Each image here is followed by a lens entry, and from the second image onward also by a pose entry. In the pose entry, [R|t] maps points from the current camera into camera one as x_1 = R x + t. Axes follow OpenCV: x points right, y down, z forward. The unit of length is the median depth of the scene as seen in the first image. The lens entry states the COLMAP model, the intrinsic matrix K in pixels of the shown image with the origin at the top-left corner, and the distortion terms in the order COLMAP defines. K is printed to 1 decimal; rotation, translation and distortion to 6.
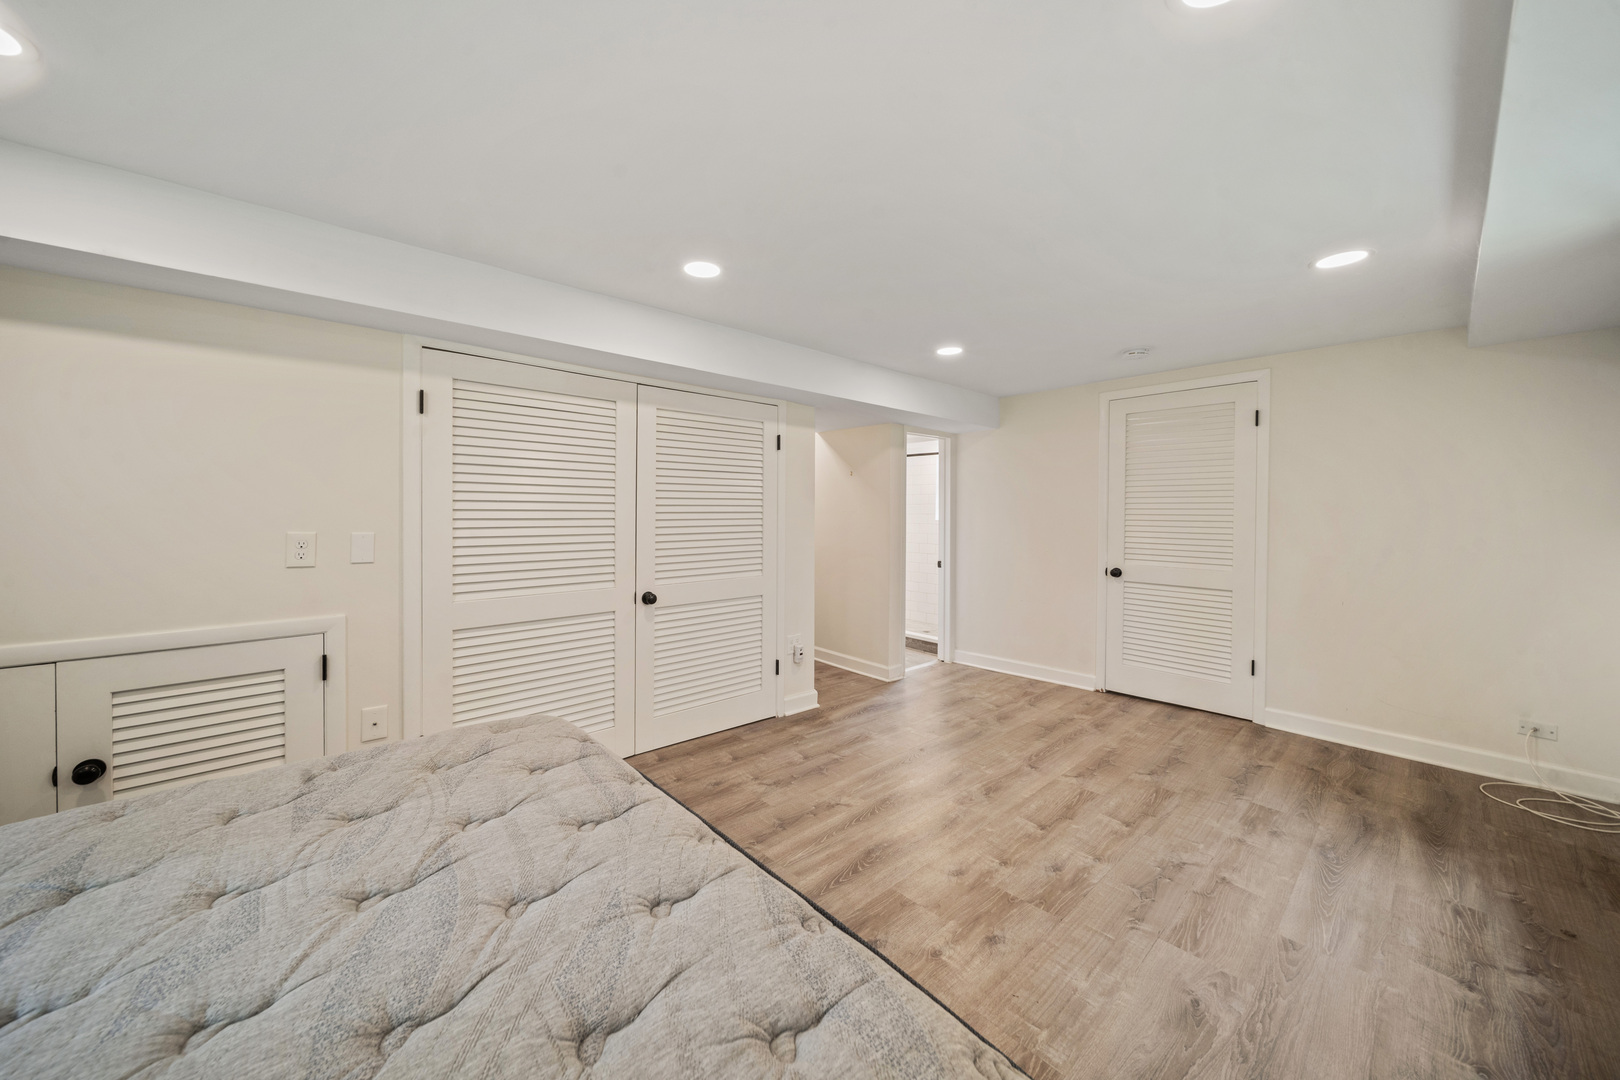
lens RADIAL K [[578.2, 0, 786.8], [0, 578.2, 514.1], [0, 0, 1]] dist [0.000529, -0.001174]
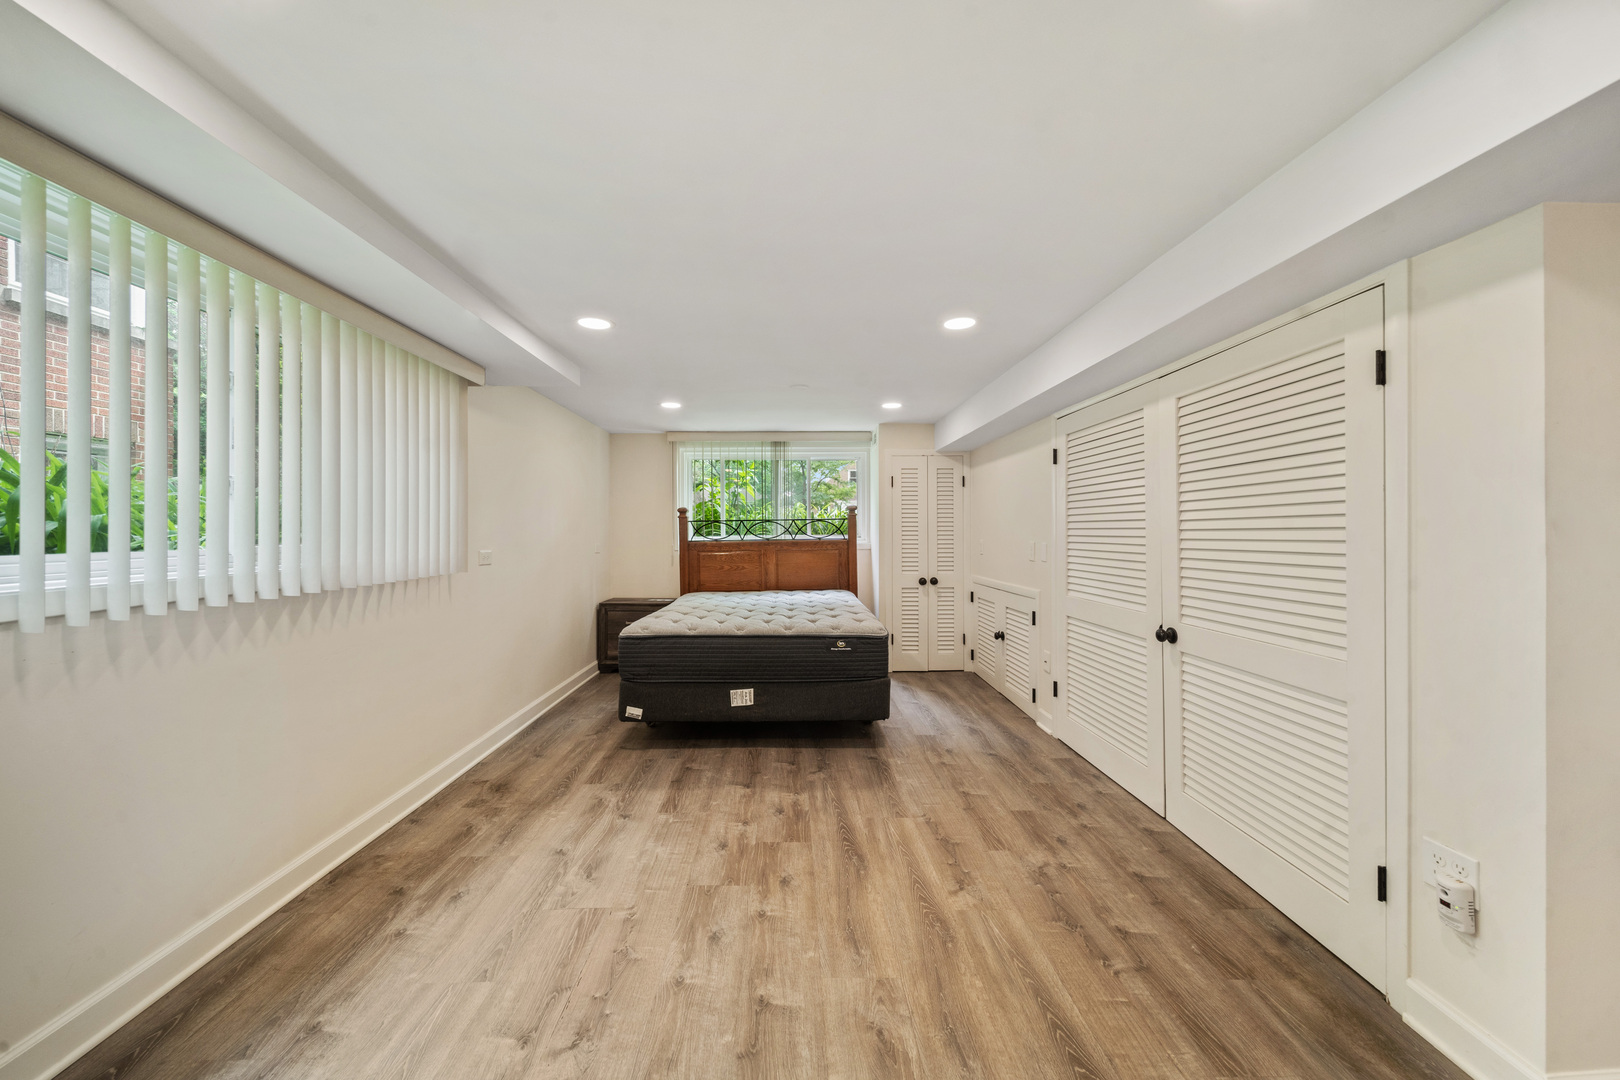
lens RADIAL K [[578.2, 0, 808.5], [0, 578.2, 535.3], [0, 0, 1]] dist [0.000529, -0.001174]
pose [[-0.638582, -0.000641, -0.769554, 1.012932], [-0.005350, 0.999979, 0.003607, 0.006283], [0.769535, 0.006421, -0.638572, 1.609662]]
